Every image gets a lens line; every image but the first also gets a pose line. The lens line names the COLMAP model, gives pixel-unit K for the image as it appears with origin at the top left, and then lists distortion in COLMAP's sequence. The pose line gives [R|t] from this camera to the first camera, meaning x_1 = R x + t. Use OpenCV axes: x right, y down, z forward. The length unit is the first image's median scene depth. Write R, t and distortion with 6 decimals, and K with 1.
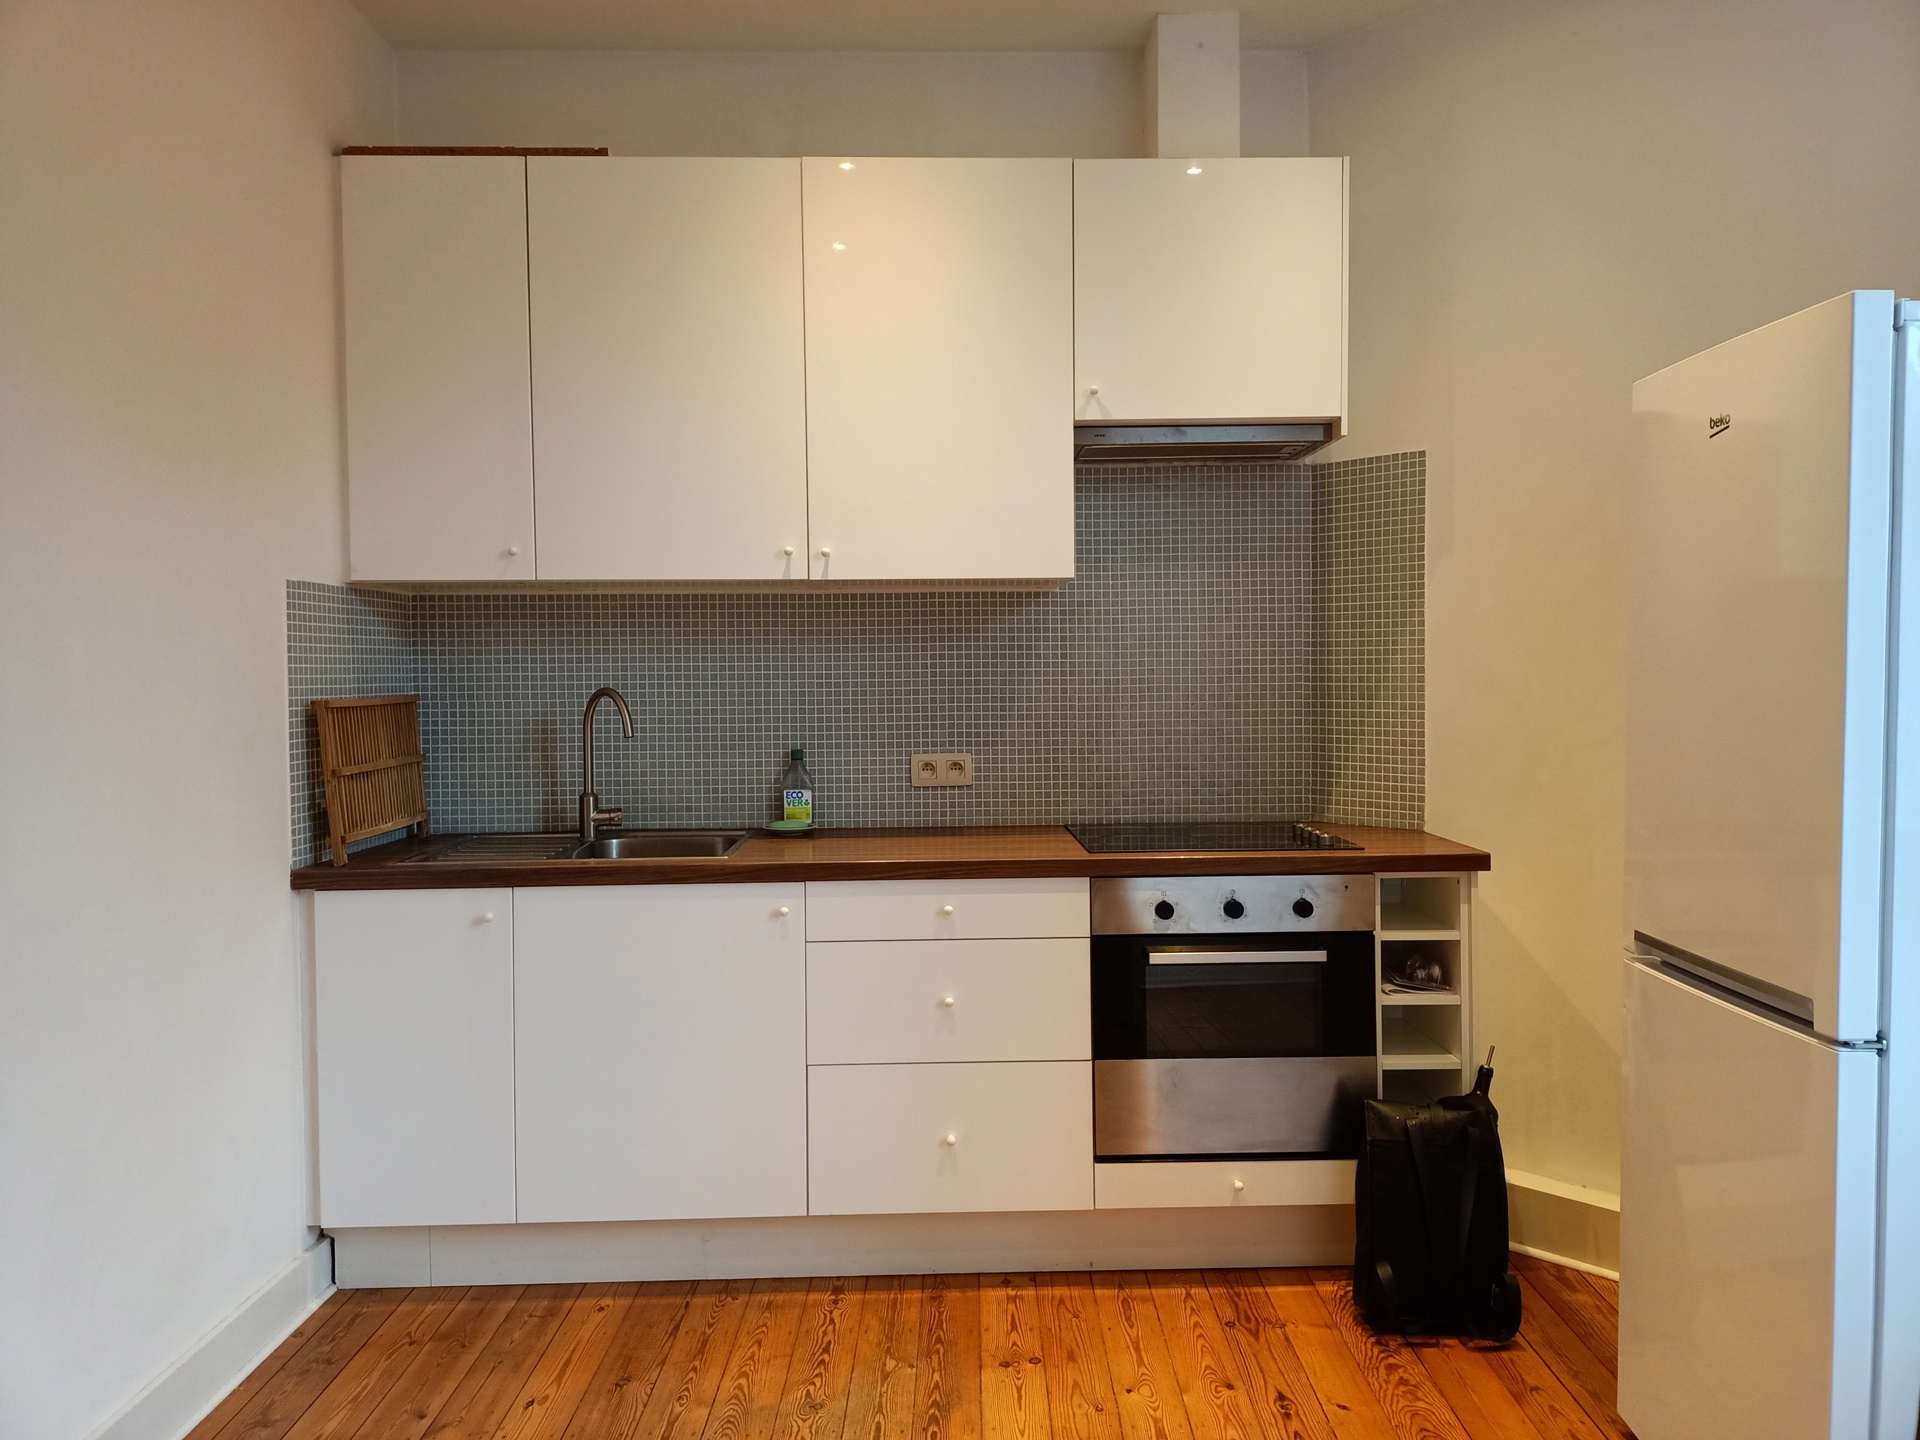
lens RADIAL K [[1407.3, 0, 963.5], [0, 1407.3, 707.1], [0, 0, 1]] dist [0.012525, -0.010131]
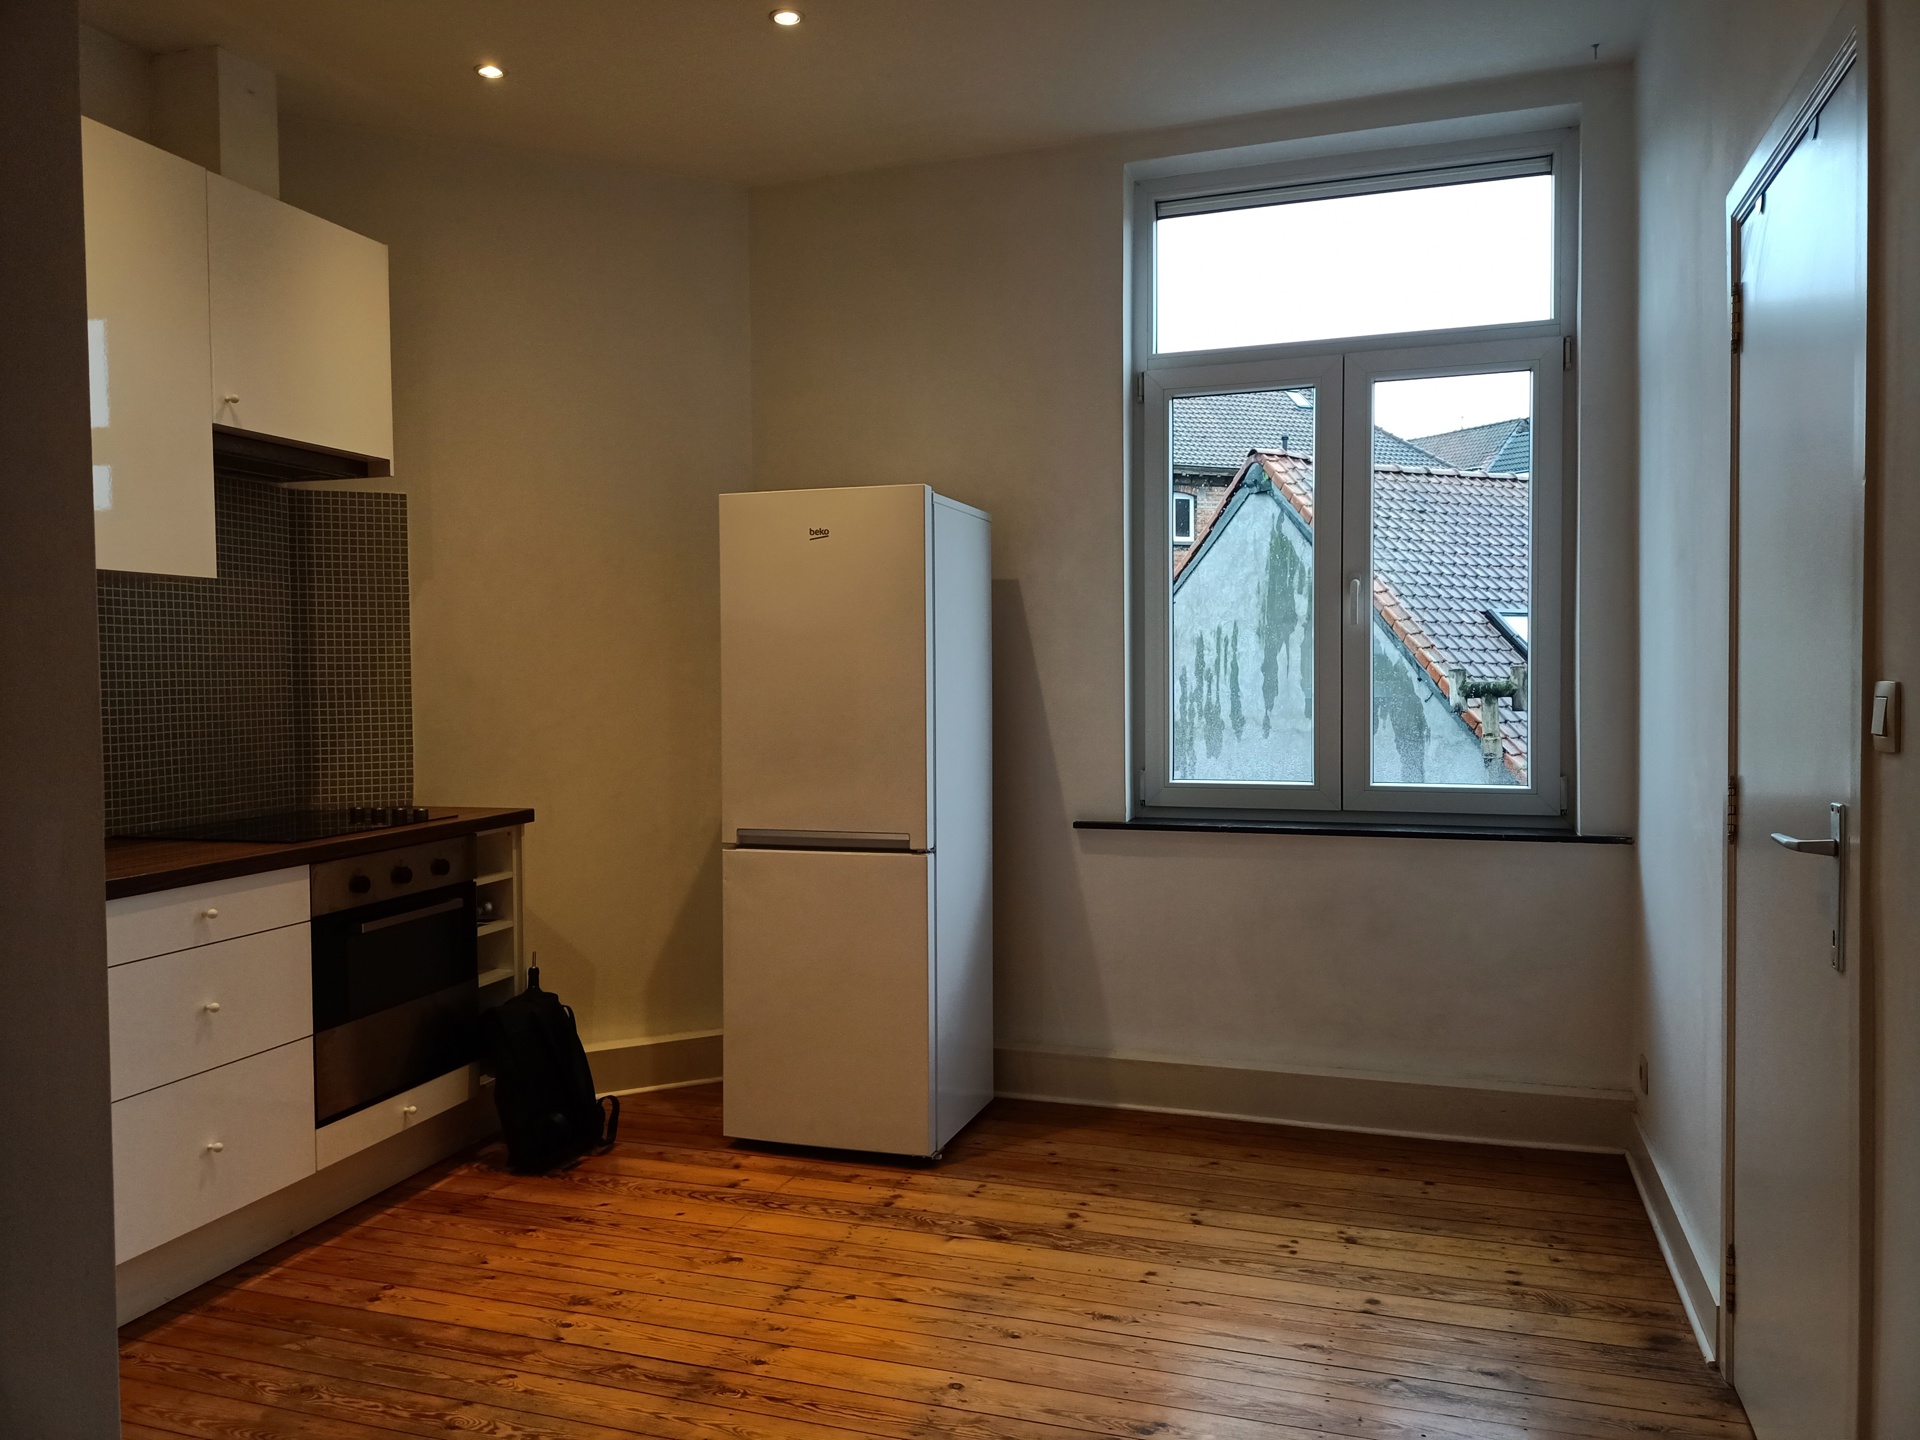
lens RADIAL K [[1407.3, 0, 953.9], [0, 1407.3, 724.2], [0, 0, 1]] dist [0.012525, -0.010131]
pose [[0.323746, -0.029848, 0.945673, -0.677954], [0.032217, 0.999270, 0.020510, 0.007270], [-0.945595, 0.023826, 0.324471, 0.161483]]
